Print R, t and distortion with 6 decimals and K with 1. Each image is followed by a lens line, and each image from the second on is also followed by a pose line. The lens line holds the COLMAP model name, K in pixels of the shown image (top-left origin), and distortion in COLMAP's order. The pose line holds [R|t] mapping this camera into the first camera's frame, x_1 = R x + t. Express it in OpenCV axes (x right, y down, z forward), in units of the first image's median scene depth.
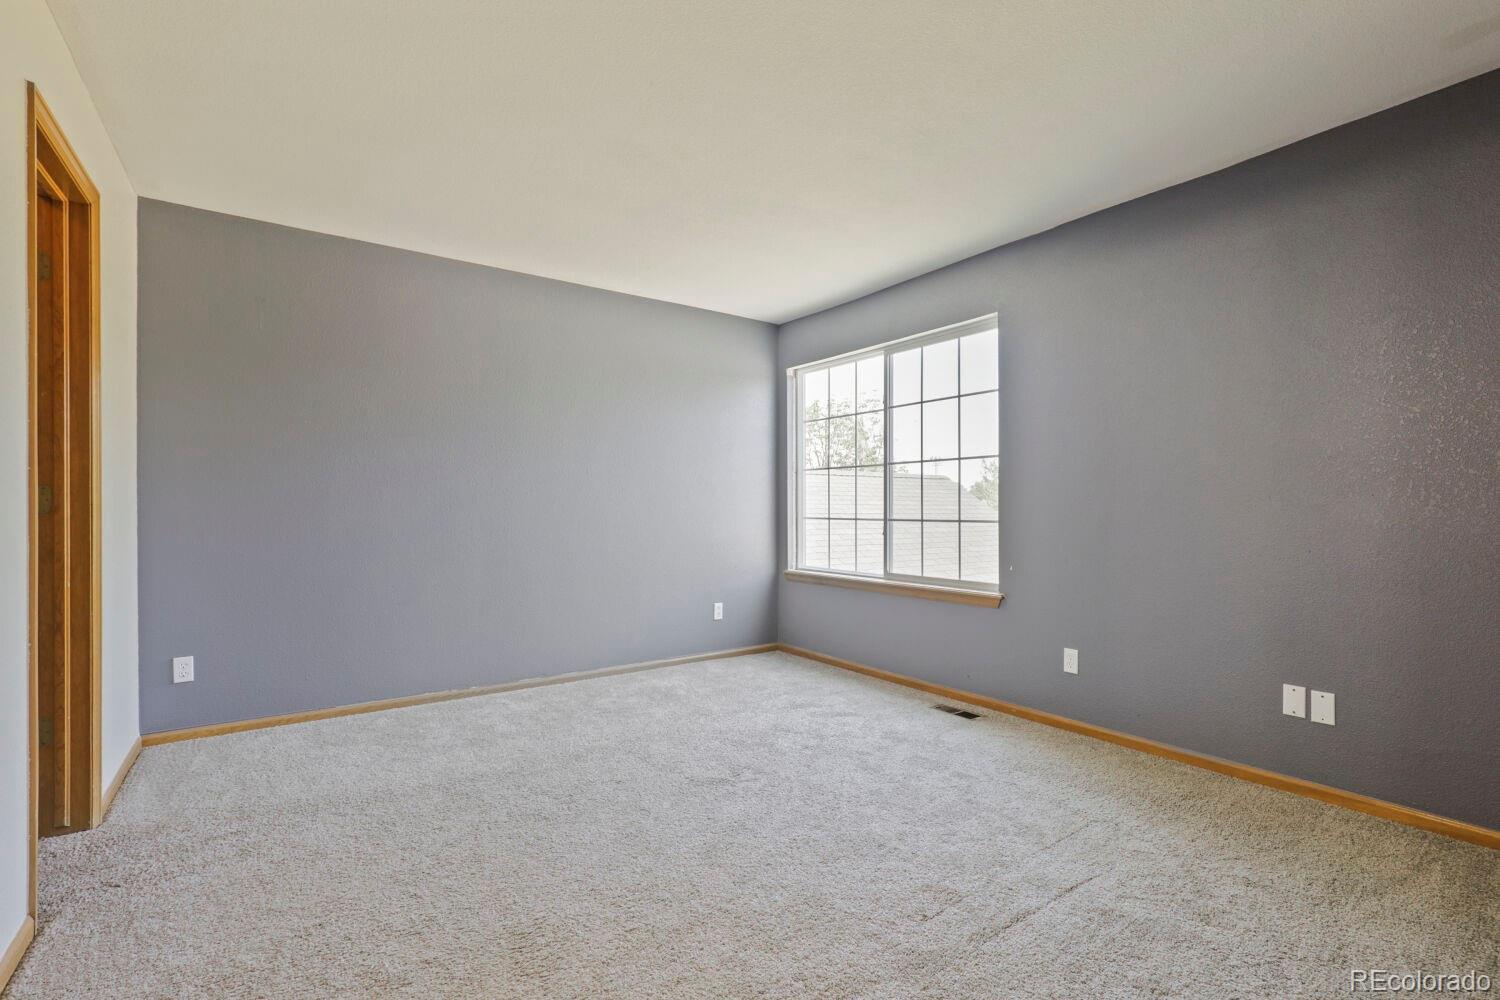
lens RADIAL K [[676.1, 0, 748.6], [0, 676.1, 503.2], [0, 0, 1]] dist [0.000966, 0.000259]
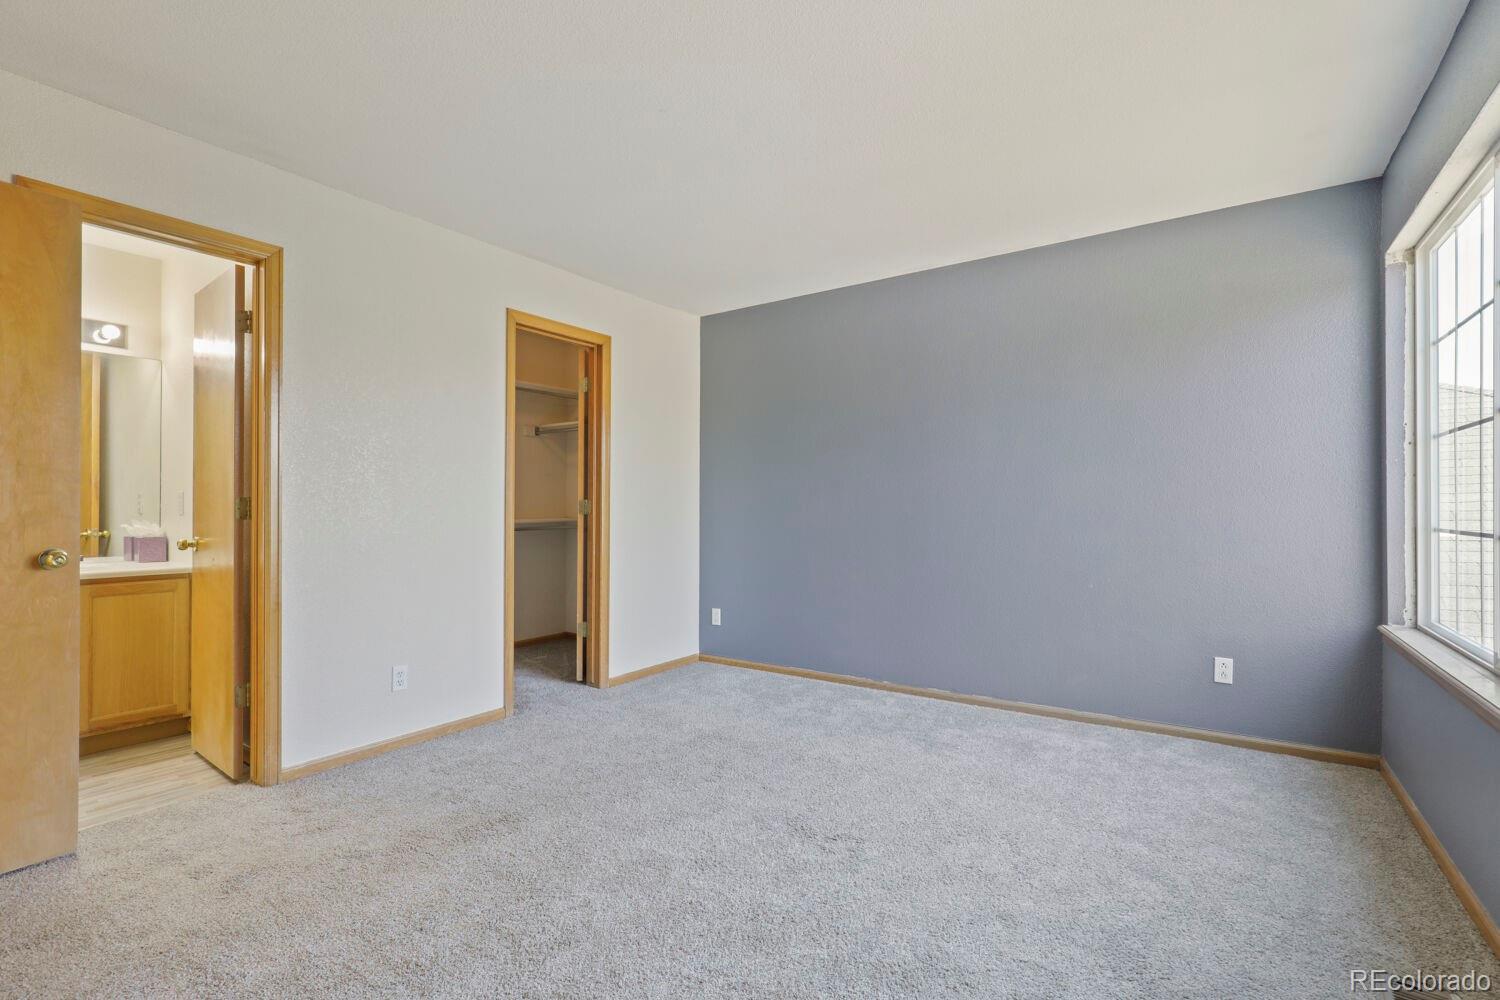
lens RADIAL K [[676.1, 0, 748.6], [0, 676.1, 503.2], [0, 0, 1]] dist [0.000966, 0.000259]
pose [[0.342203, -0.009775, -0.939575, 0.520802], [0.009491, 0.999931, -0.006946, 0.000021], [0.939578, -0.006540, 0.342272, 0.451006]]
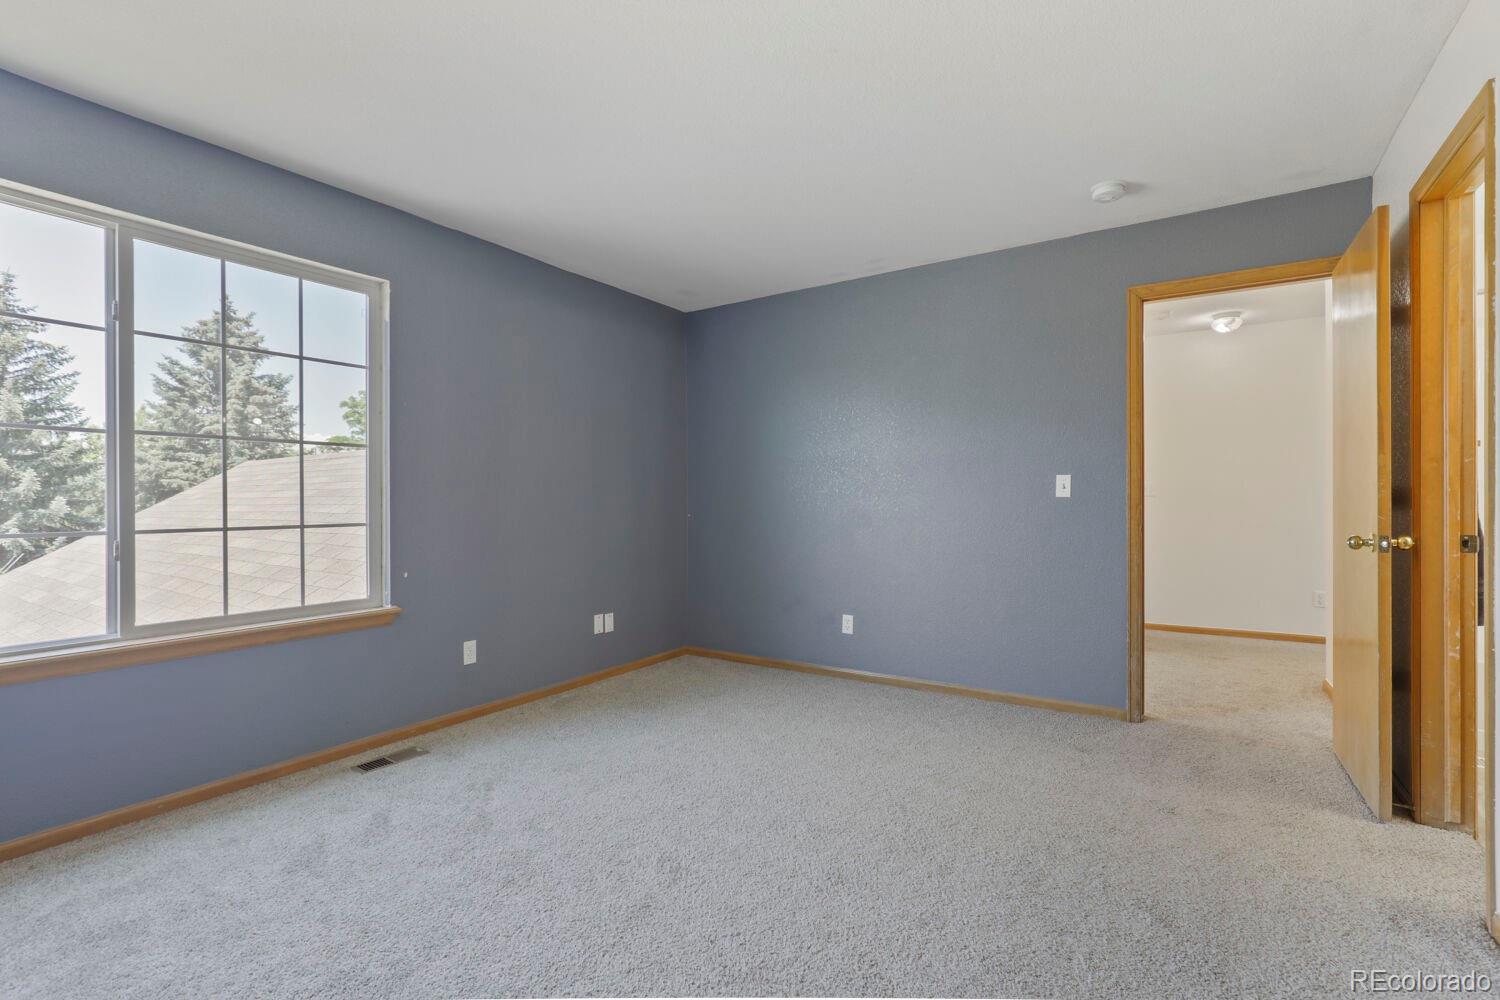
lens RADIAL K [[669.6, 0, 744.6], [0, 669.6, 497.8], [0, 0, 1]] dist [-0.013443, 0.000059]
pose [[-0.355570, 0.008311, 0.934613, -0.560733], [0.000018, 0.999961, -0.008885, 0.001836], [-0.934650, -0.003143, -0.355556, 0.843038]]
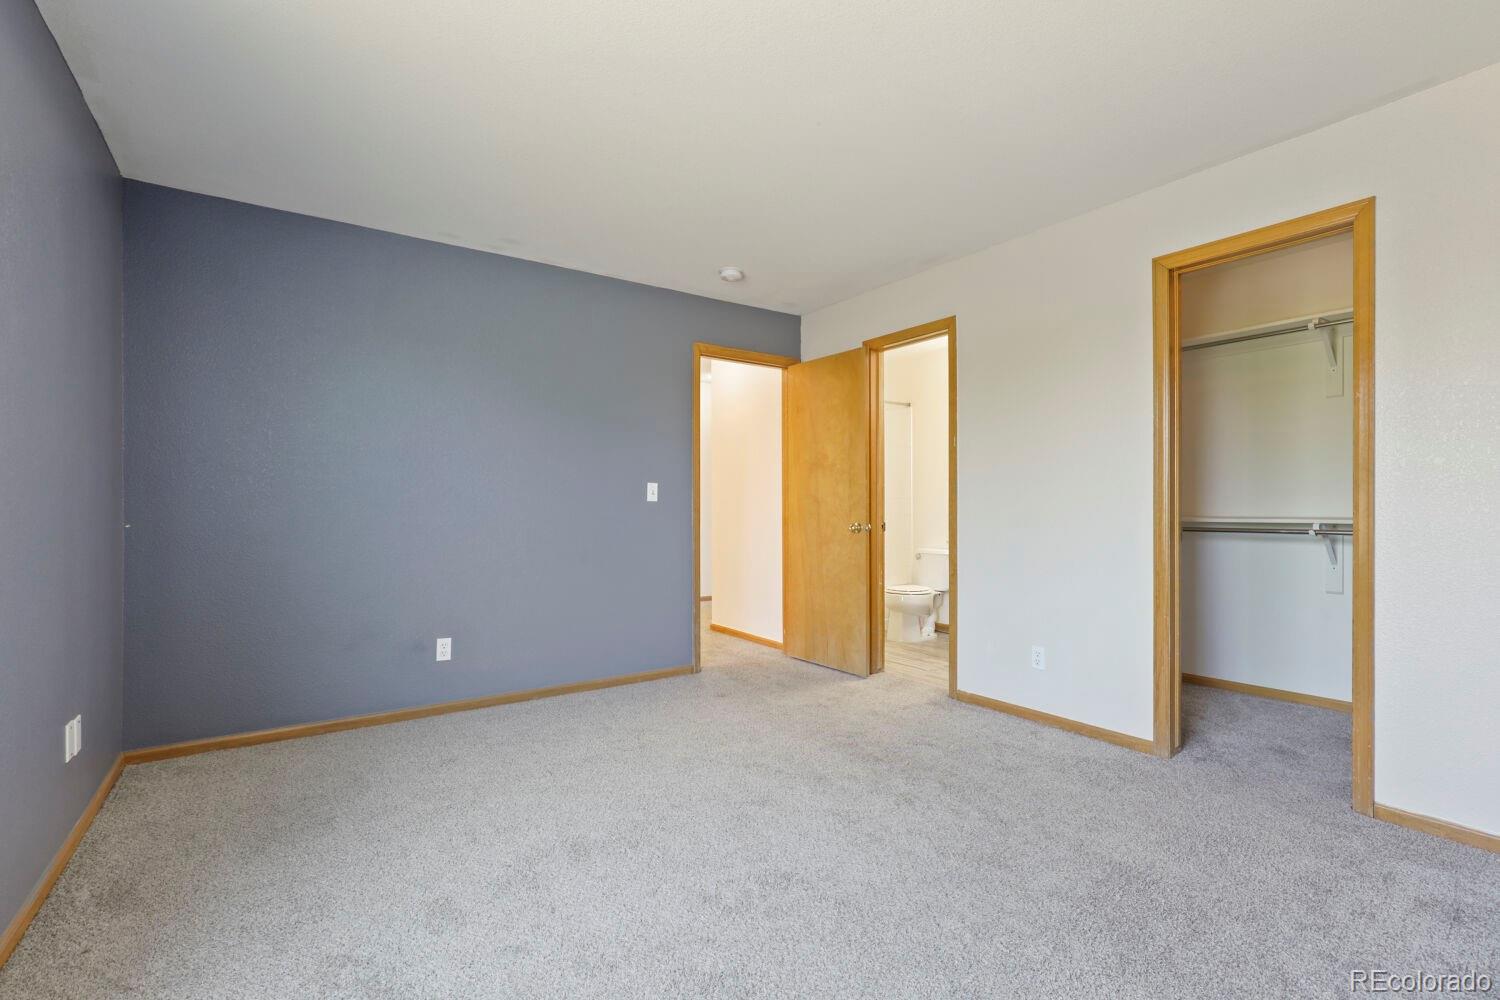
lens RADIAL K [[677.4, 0, 750.0], [0, 677.4, 500.0], [0, 0, 1]] dist [-0.023767, 0.000025]
pose [[-0.999960, 0.001159, 0.008913, -0.022490], [0.001066, 0.999945, -0.010456, 0.002459], [-0.008925, -0.010446, -0.999906, 1.230428]]
